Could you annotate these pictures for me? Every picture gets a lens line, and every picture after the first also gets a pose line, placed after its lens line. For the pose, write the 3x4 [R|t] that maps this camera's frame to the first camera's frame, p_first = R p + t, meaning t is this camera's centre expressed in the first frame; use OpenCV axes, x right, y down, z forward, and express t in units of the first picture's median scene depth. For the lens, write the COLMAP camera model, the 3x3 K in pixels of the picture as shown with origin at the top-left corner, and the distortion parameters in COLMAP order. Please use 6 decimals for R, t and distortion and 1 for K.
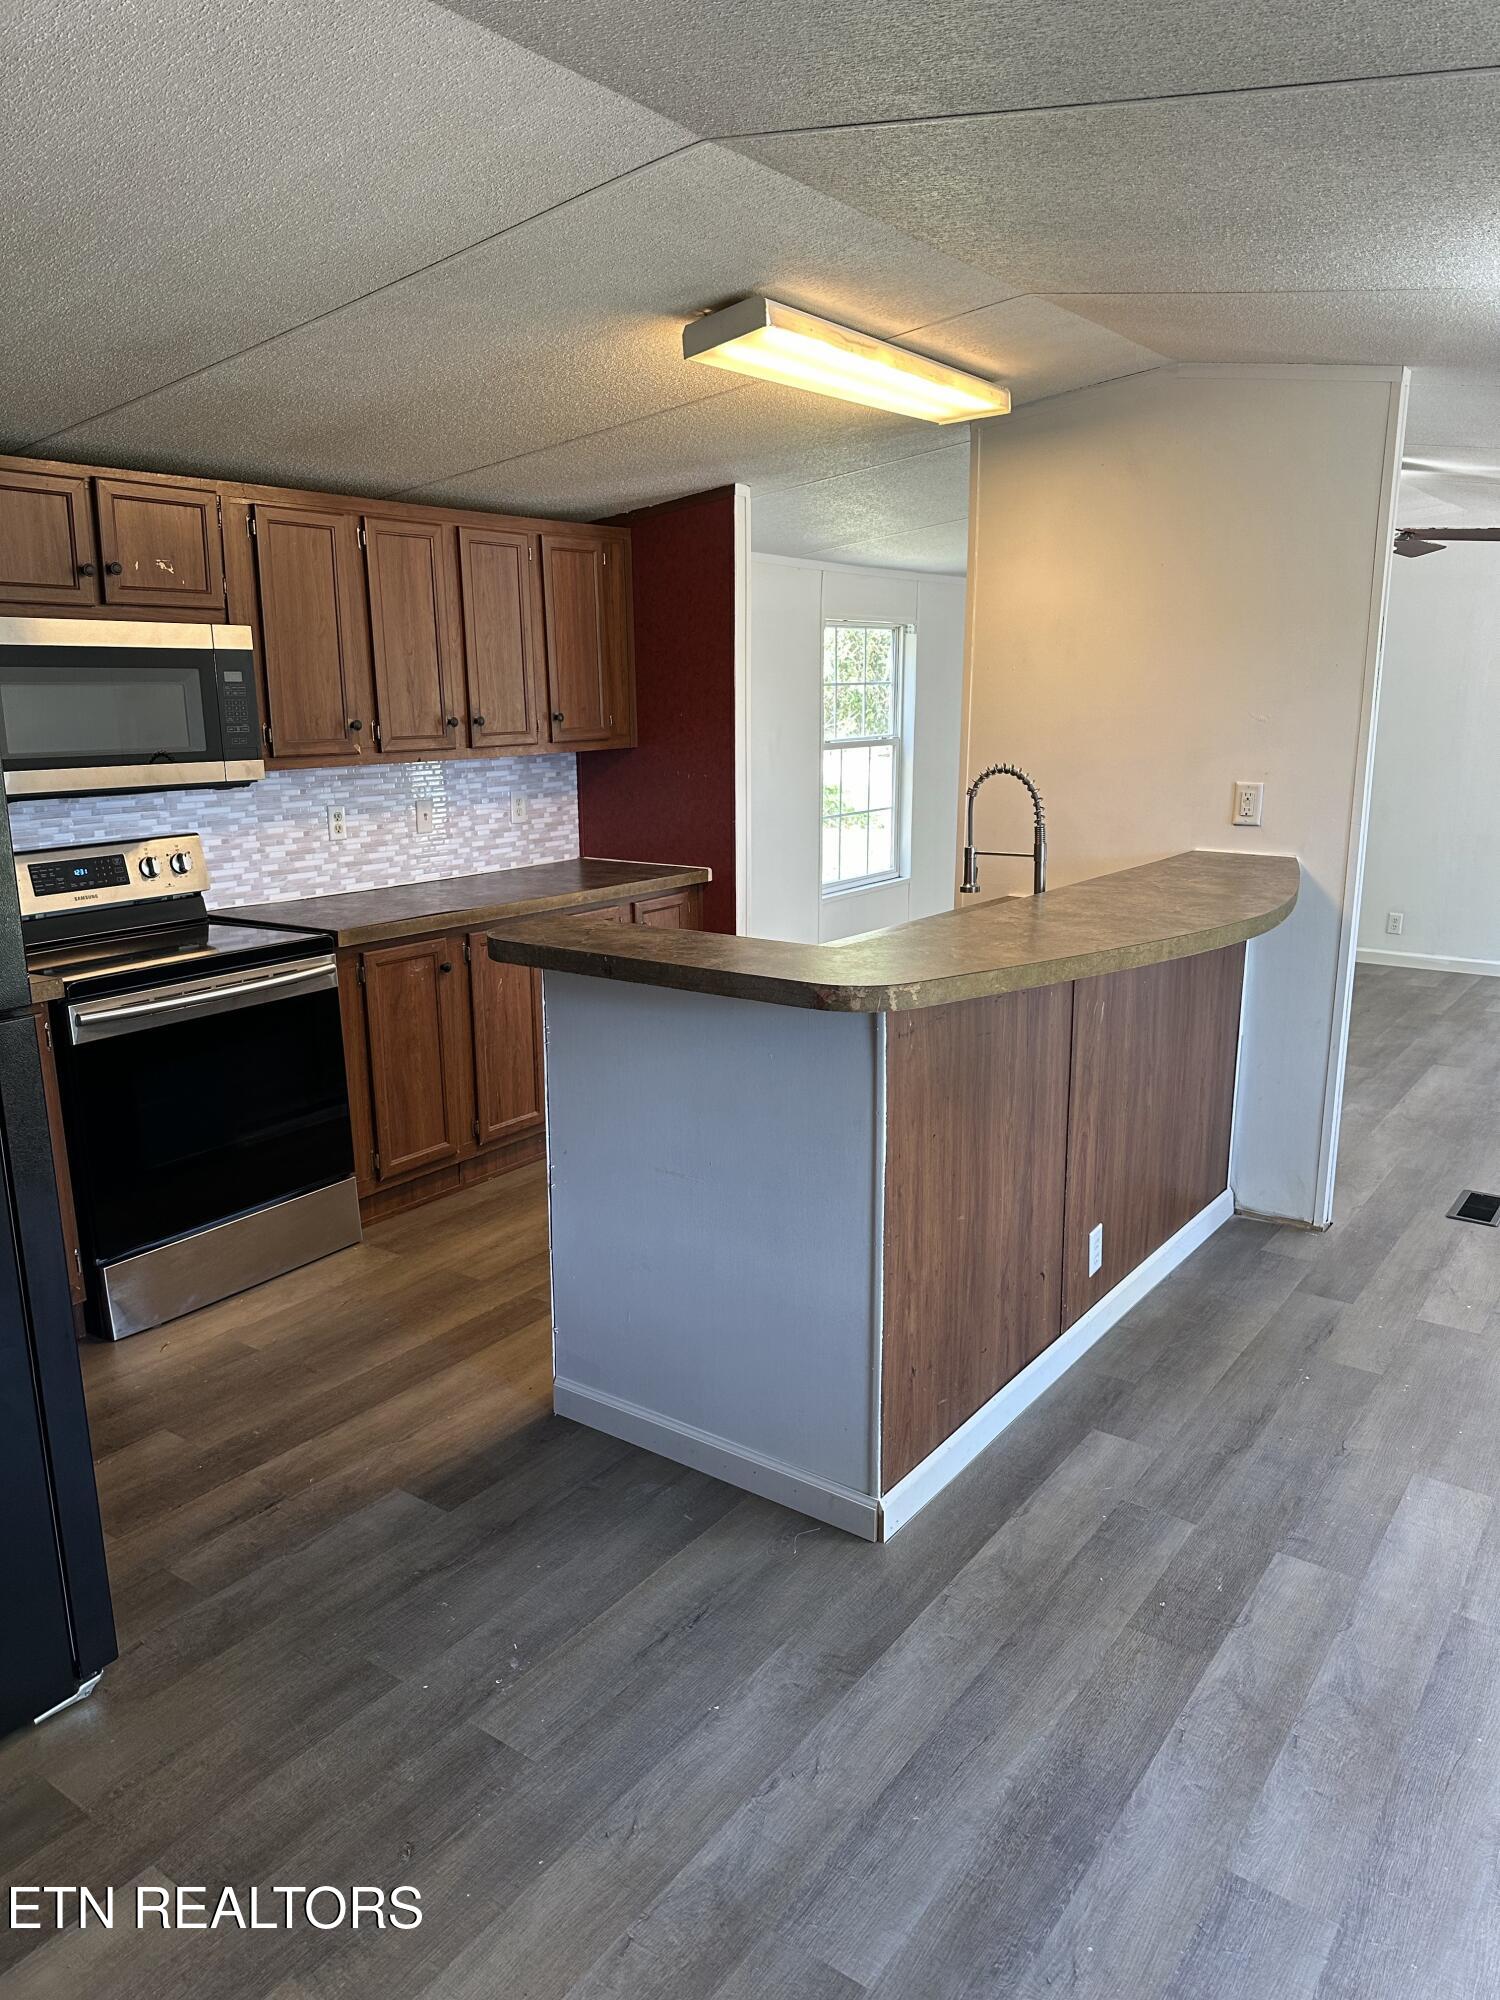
lens RADIAL K [[1382.9, 0, 751.1], [0, 1382.9, 1015.0], [0, 0, 1]] dist [0.020423, -0.002680]
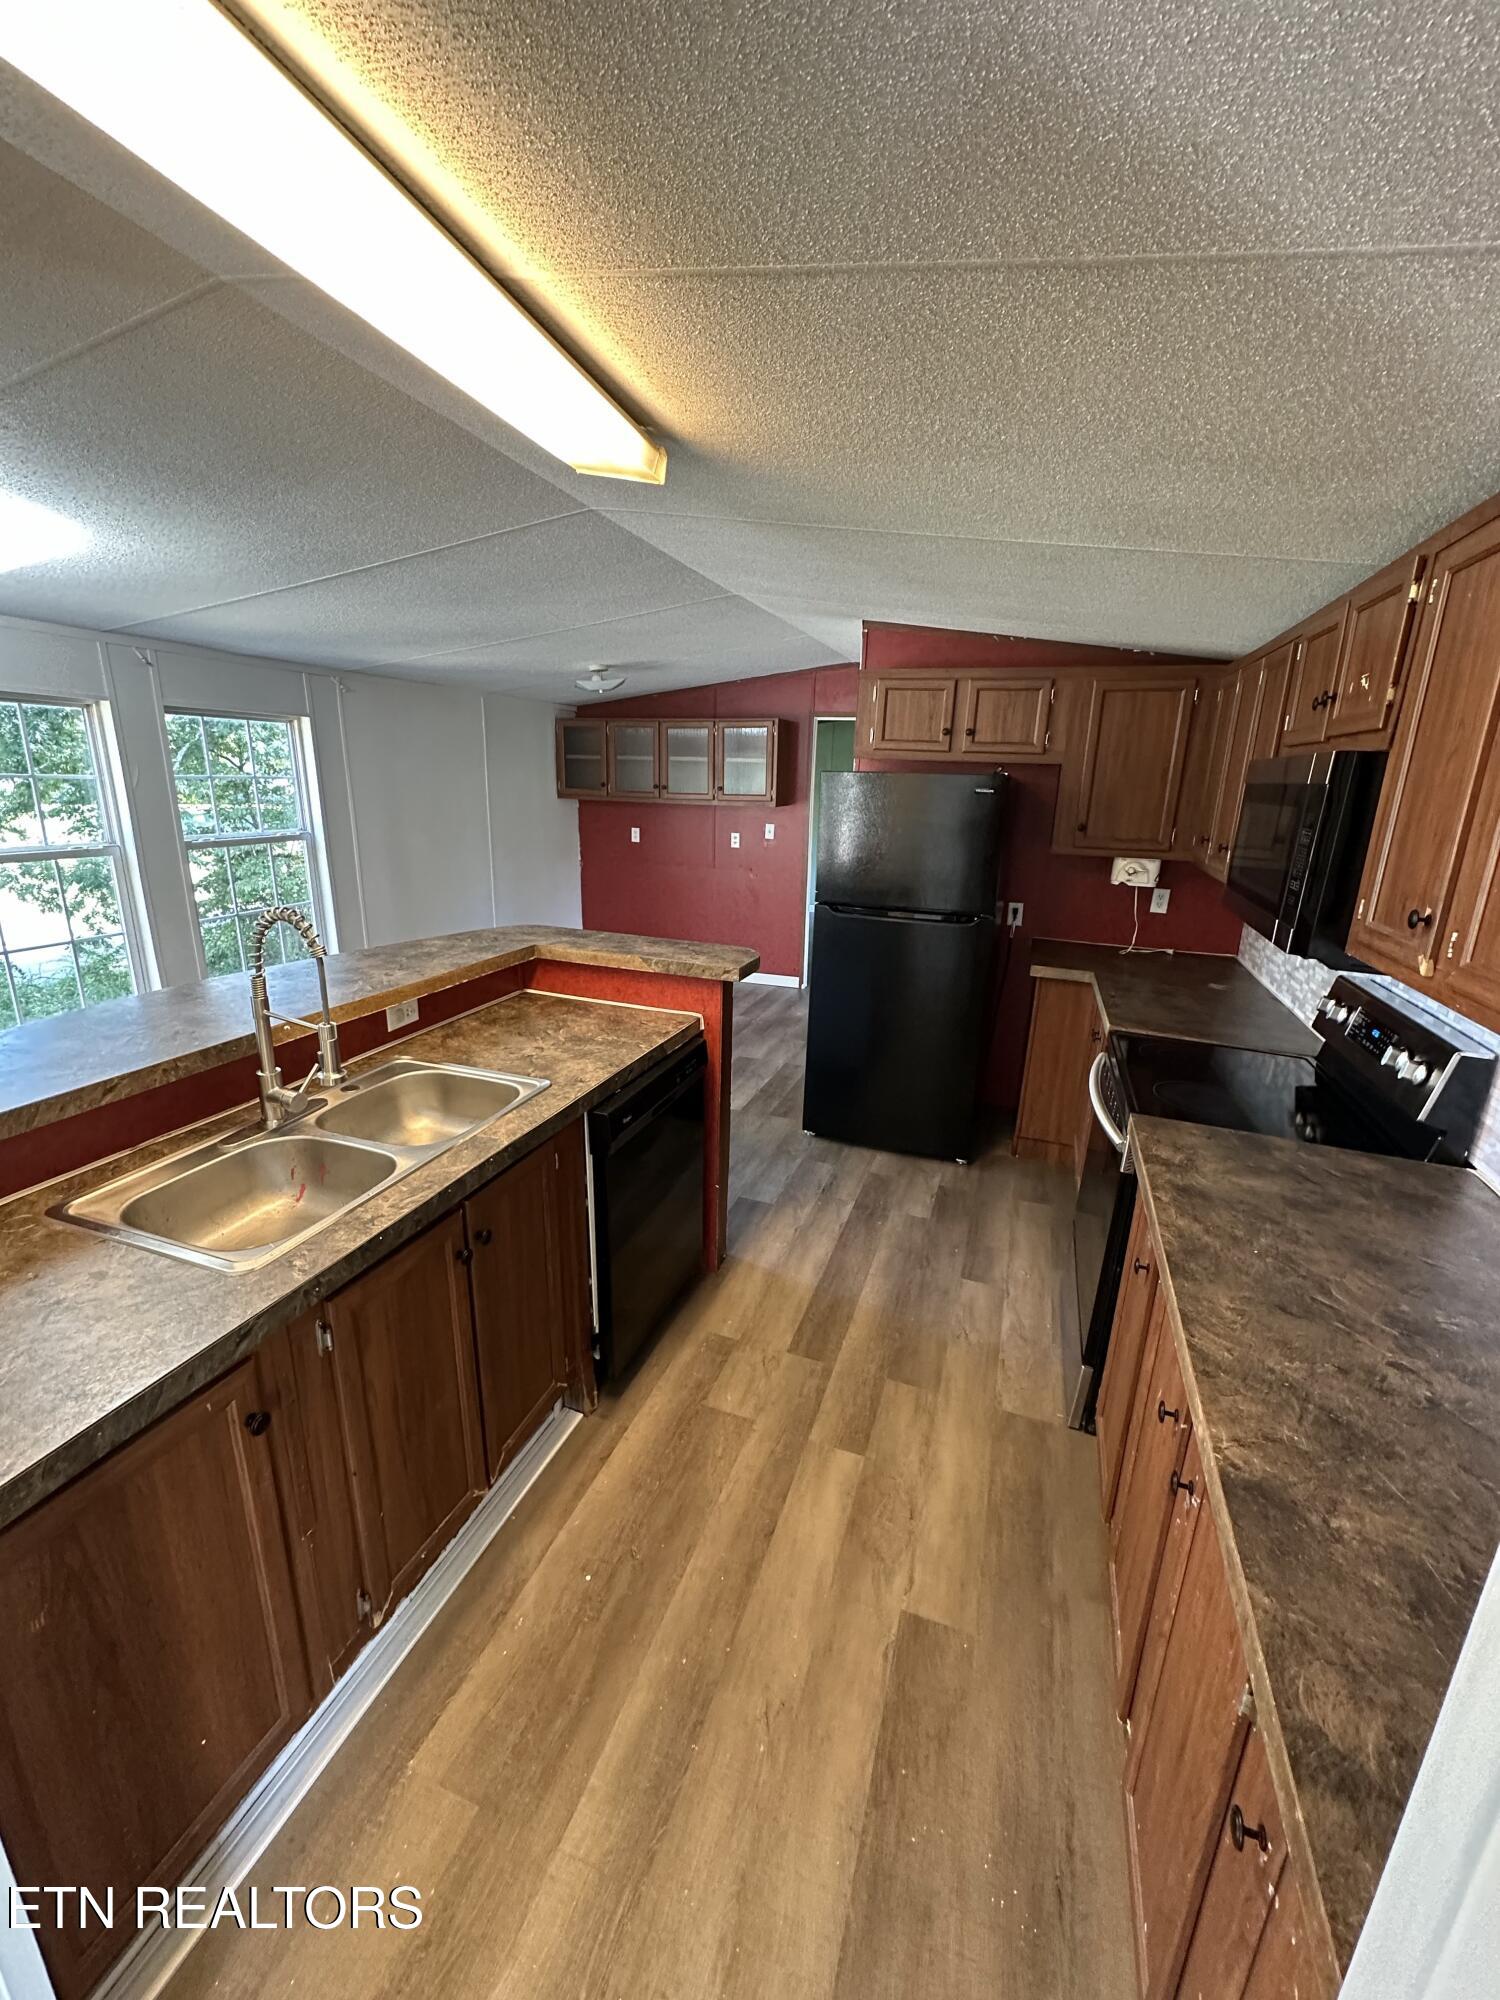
lens RADIAL K [[794.9, 0, 751.8], [0, 794.9, 1003.2], [0, 0, 1]] dist [0.004082, 0.000283]
pose [[-0.959551, 0.046052, -0.277741, 0.067997], [-0.098934, 0.868454, 0.485798, -0.404957], [0.263577, 0.493626, -0.828770, 1.597606]]
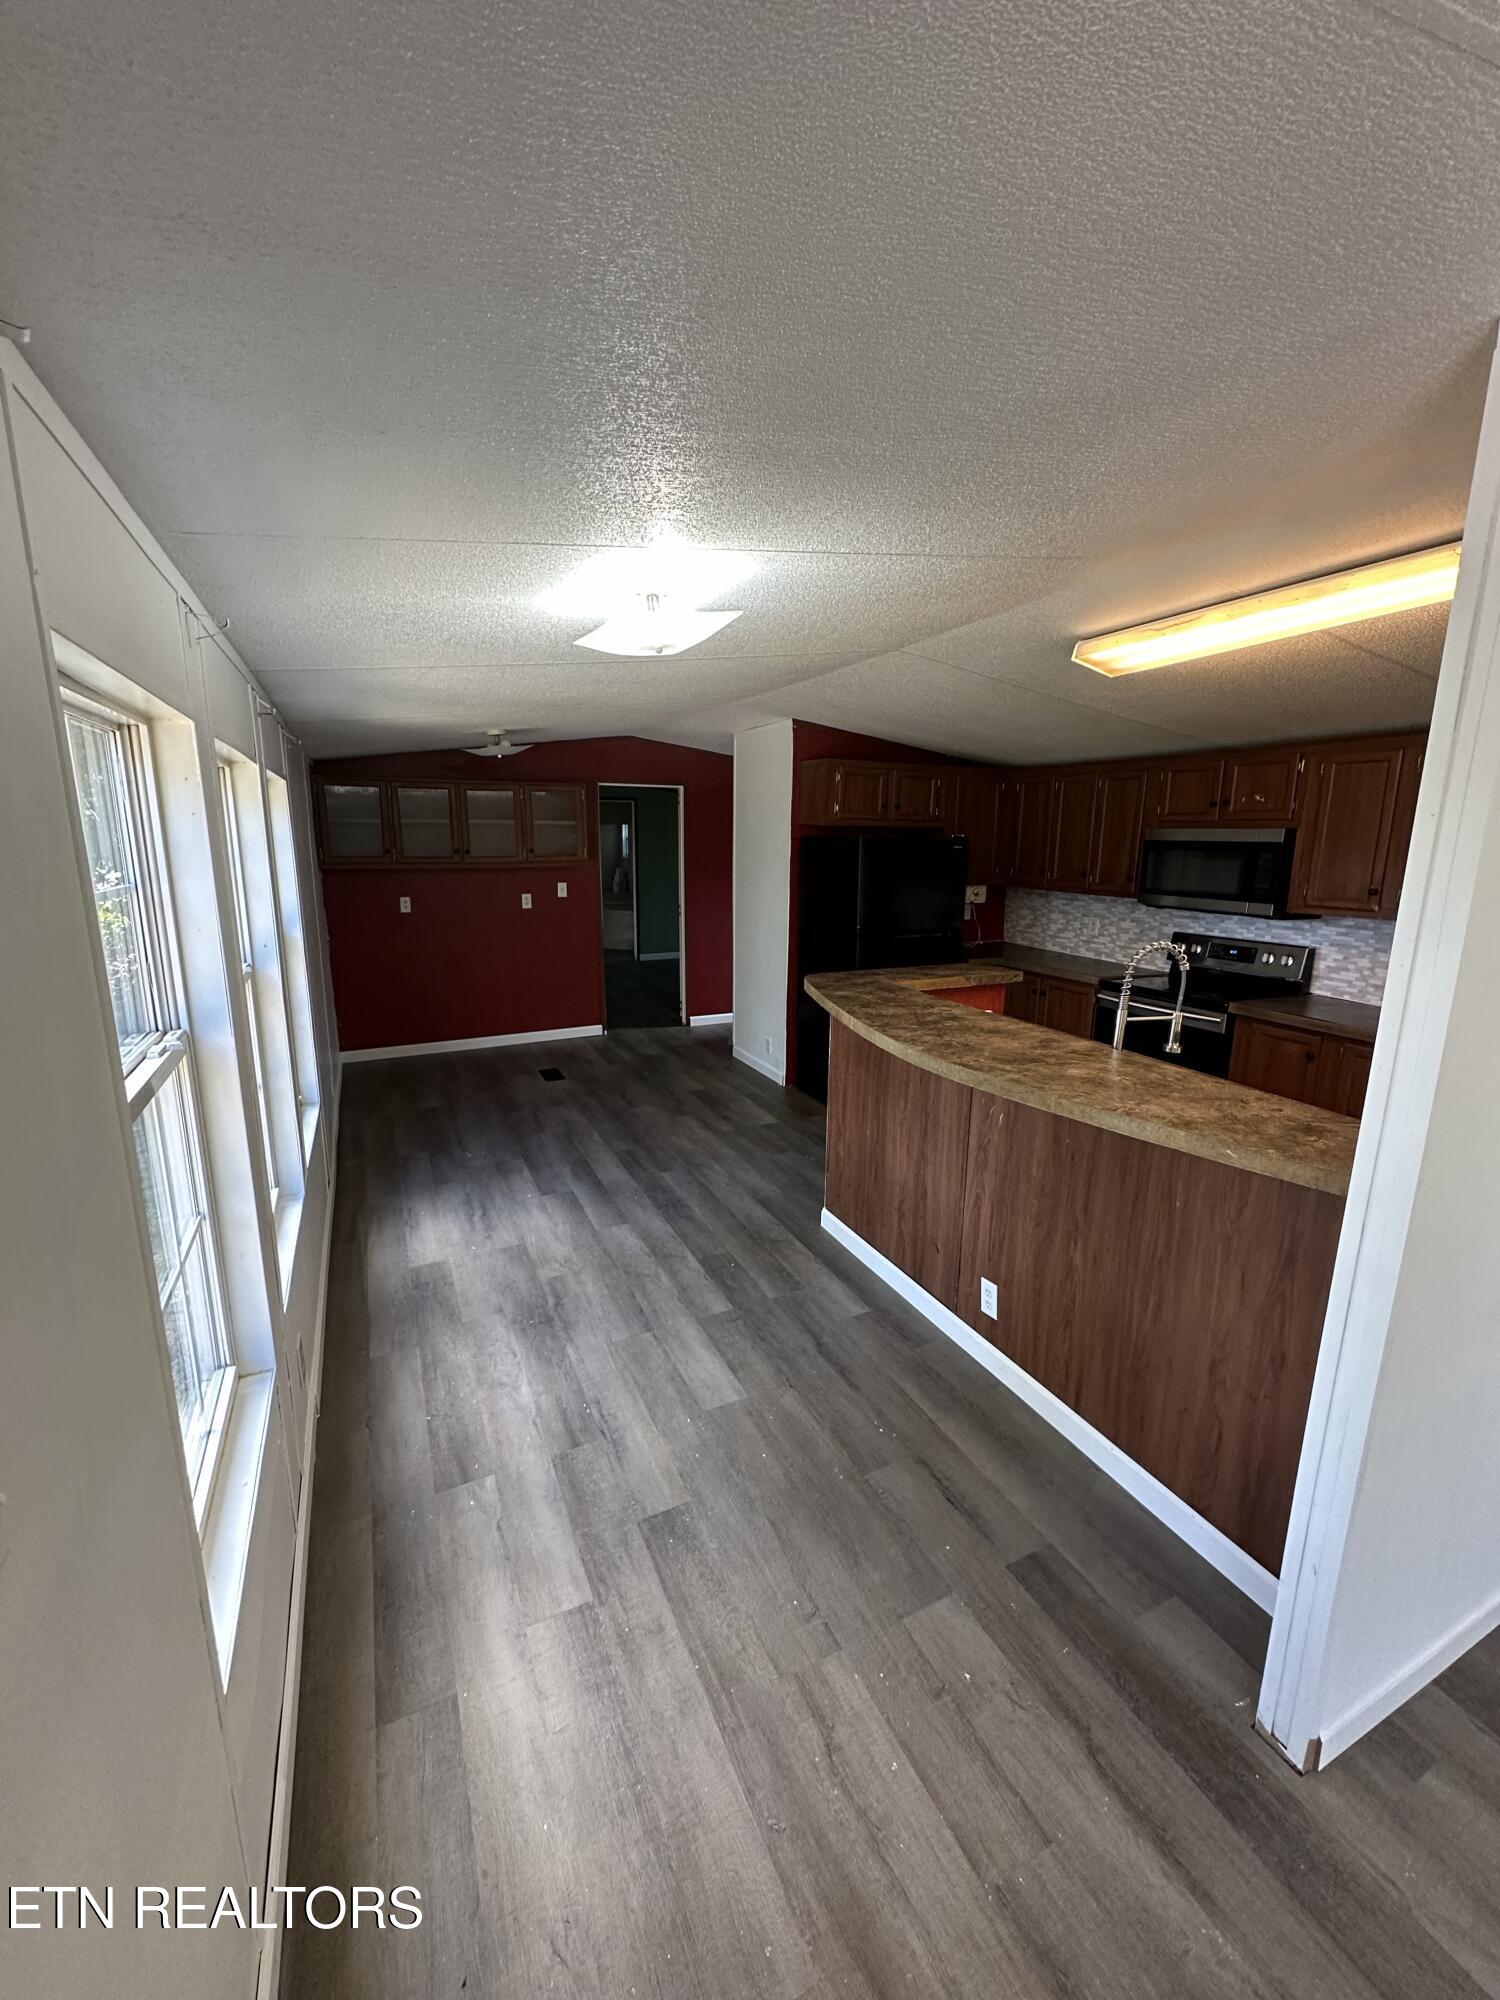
lens RADIAL K [[794.9, 0, 739.1], [0, 794.9, 999.9], [0, 0, 1]] dist [0.004082, 0.000283]
pose [[-0.486185, 0.166043, -0.857936, 1.023207], [-0.219309, 0.927176, 0.303725, -0.278330], [0.845889, 0.335819, -0.414365, 1.087771]]
